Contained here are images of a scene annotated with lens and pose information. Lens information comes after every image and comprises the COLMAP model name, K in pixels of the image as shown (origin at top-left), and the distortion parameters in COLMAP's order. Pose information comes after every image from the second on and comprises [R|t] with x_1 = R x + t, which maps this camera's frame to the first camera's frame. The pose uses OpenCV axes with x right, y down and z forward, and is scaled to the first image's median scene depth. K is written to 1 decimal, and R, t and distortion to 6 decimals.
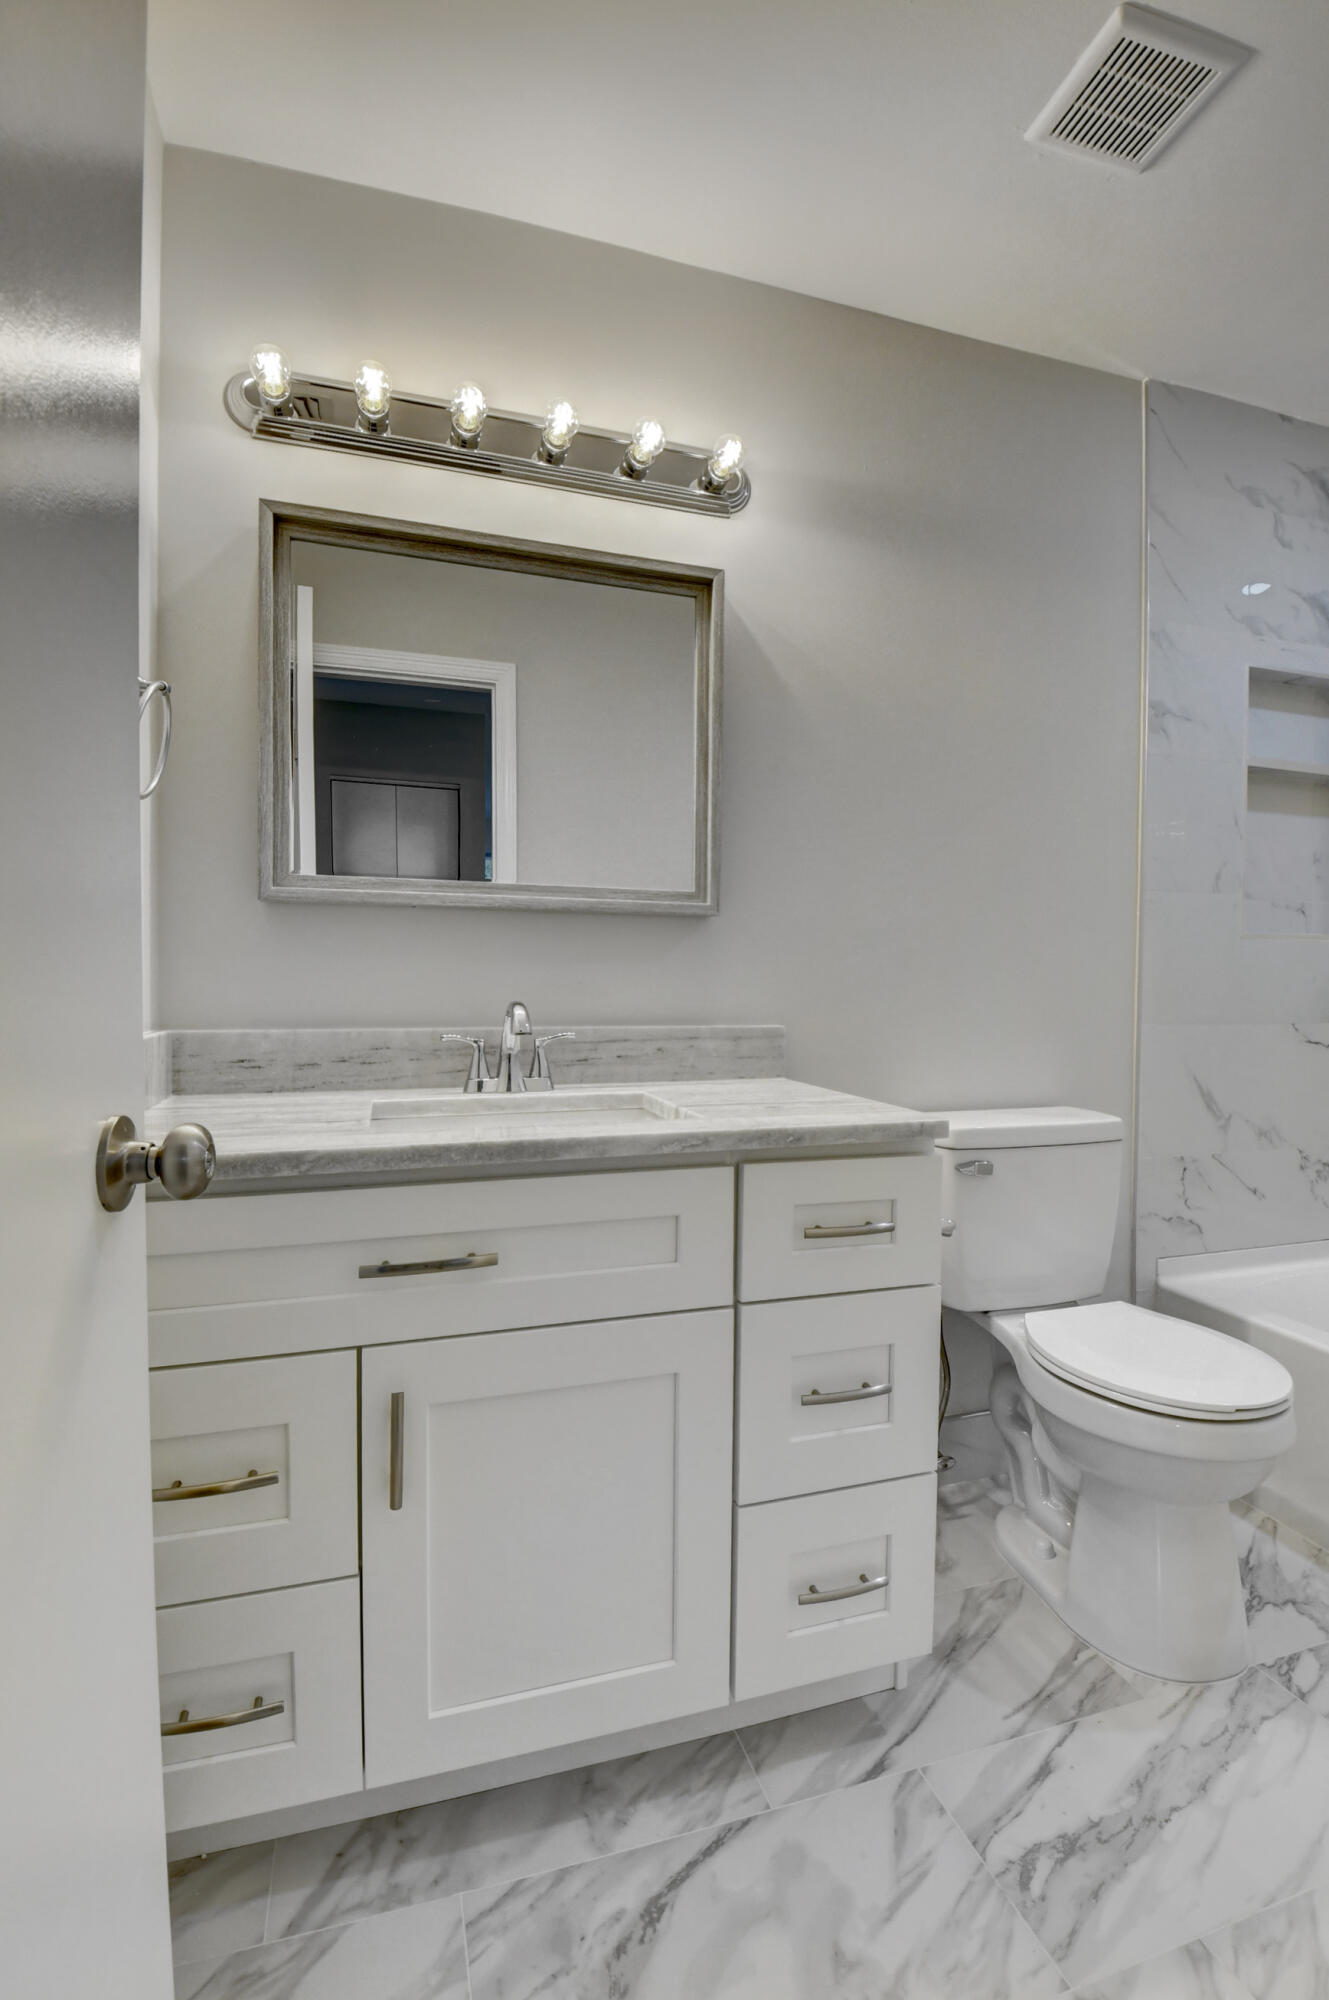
lens RADIAL K [[880.1, 0, 694.9], [0, 880.1, 1001.6], [0, 0, 1]] dist [-0.003831, -0.013168]
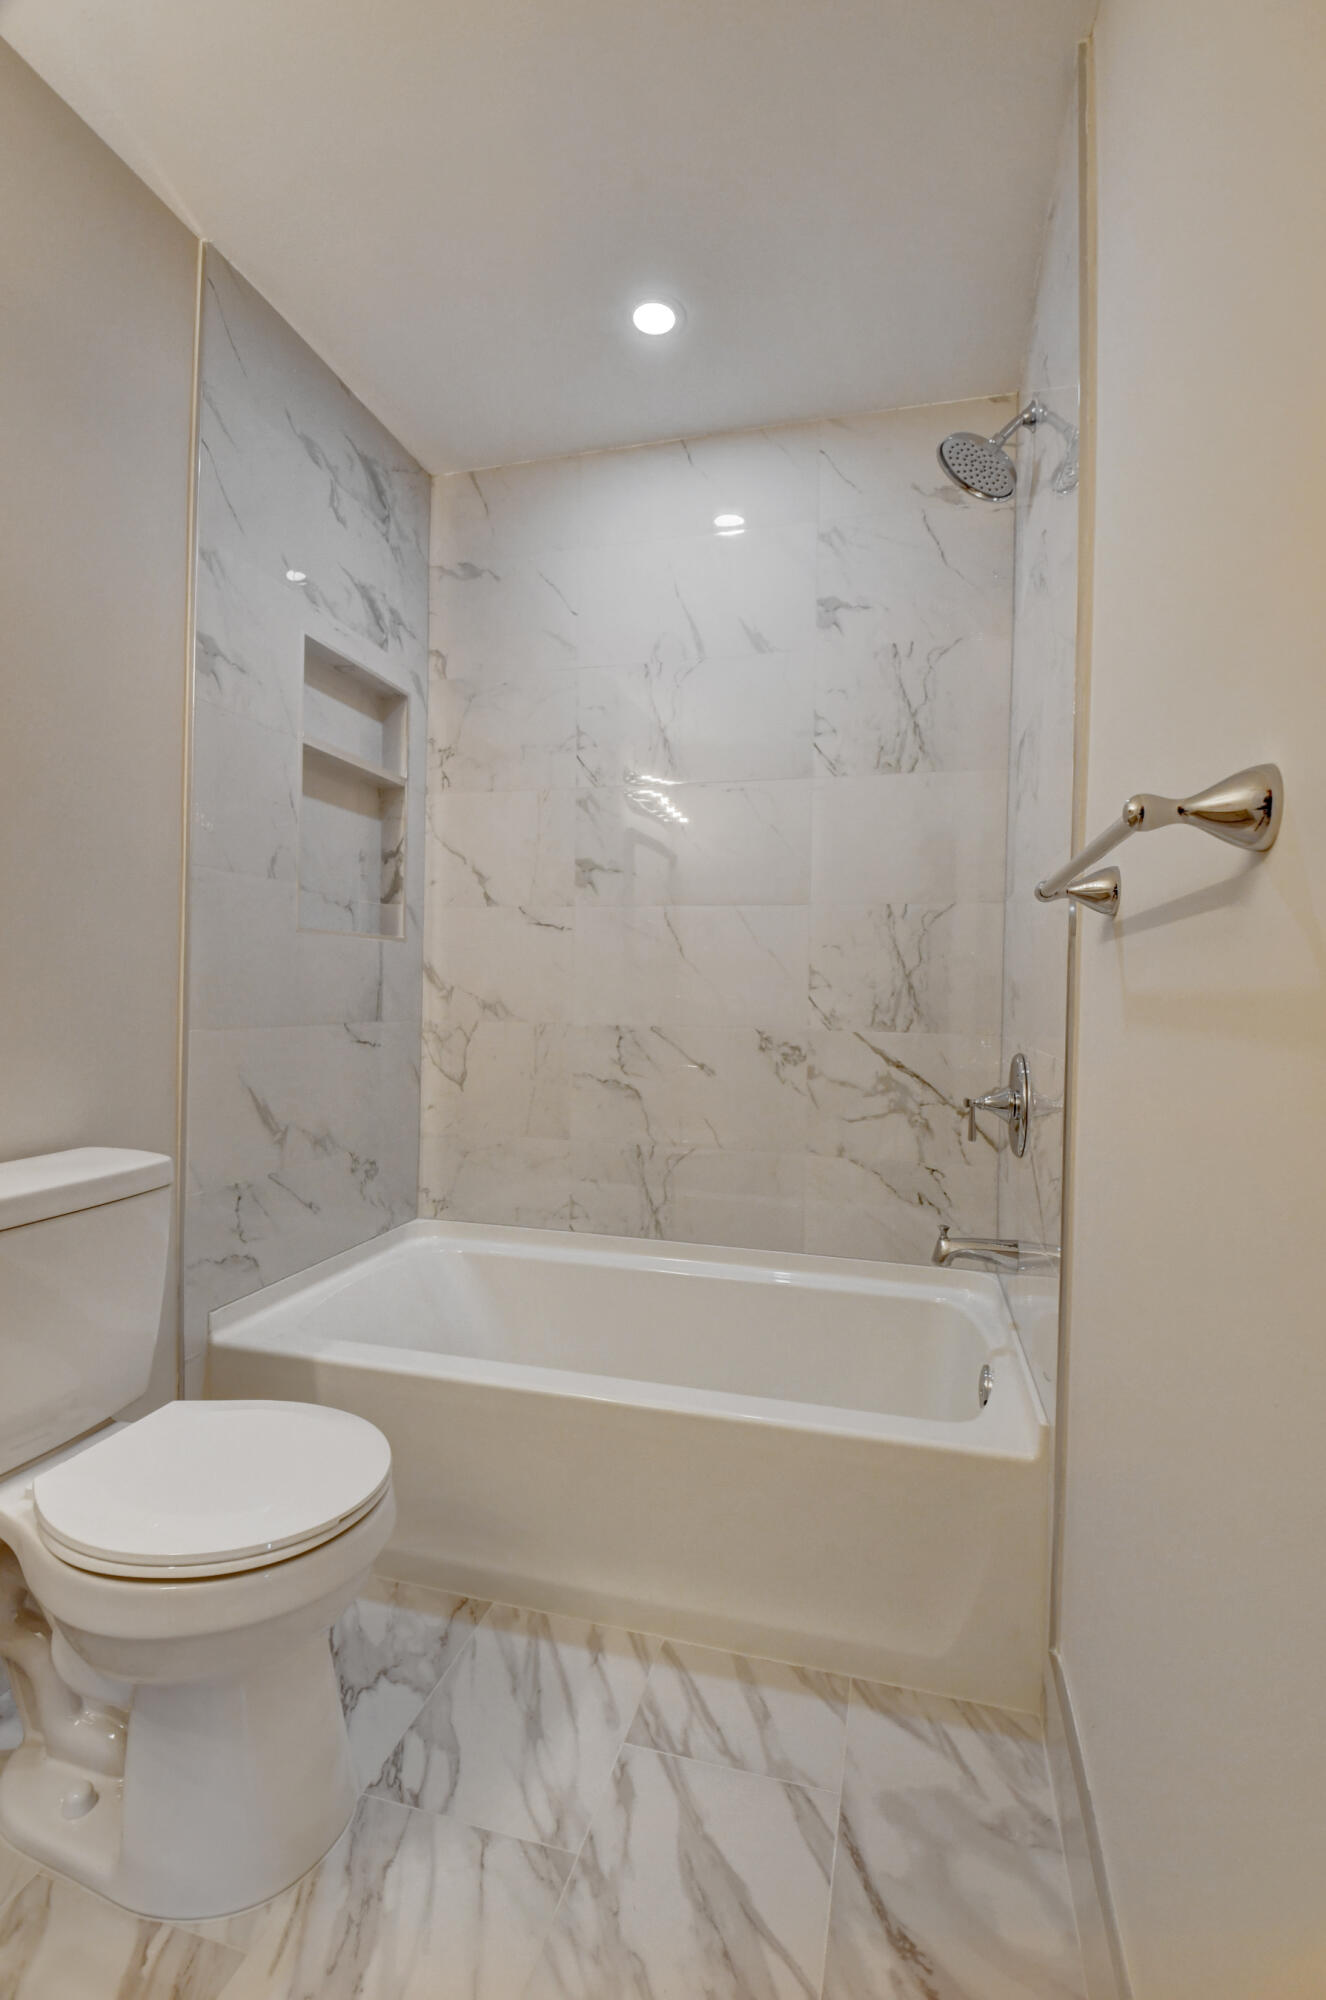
lens RADIAL K [[880.1, 0, 673.4], [0, 880.1, 1004.2], [0, 0, 1]] dist [-0.003831, -0.013168]
pose [[0.537876, -0.006854, 0.842996, 0.067529], [0.000888, 0.999971, 0.007564, -0.003457], [-0.843024, -0.003320, 0.537866, 0.188293]]
